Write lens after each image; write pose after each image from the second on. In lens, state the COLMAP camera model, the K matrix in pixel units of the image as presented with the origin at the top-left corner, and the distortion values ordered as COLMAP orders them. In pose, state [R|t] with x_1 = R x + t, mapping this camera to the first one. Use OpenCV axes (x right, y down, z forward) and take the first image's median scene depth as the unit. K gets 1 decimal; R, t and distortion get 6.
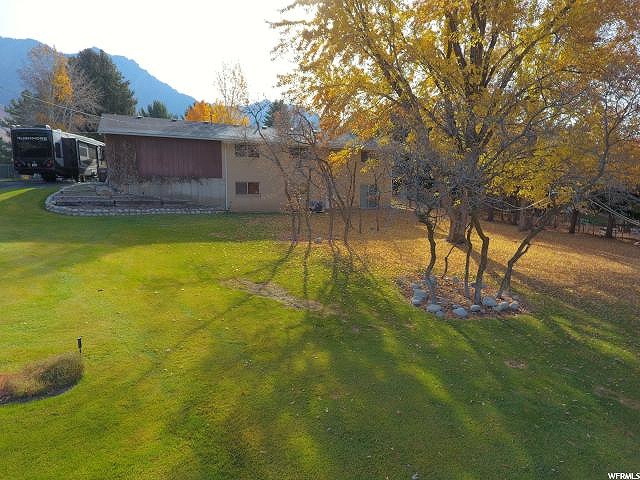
lens RADIAL K [[372.4, 0, 318.8], [0, 372.4, 239.7], [0, 0, 1]] dist [-0.002306, -0.001146]
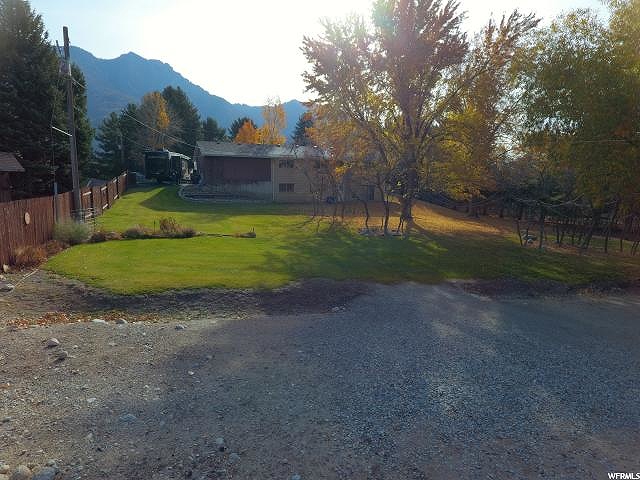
lens RADIAL K [[372.4, 0, 318.8], [0, 372.4, 239.7], [0, 0, 1]] dist [-0.002306, -0.001146]
pose [[0.997403, 0.009400, -0.071409, 0.065936], [-0.009223, 0.999954, 0.002814, 0.085554], [0.071432, -0.002148, 0.997443, -0.626462]]
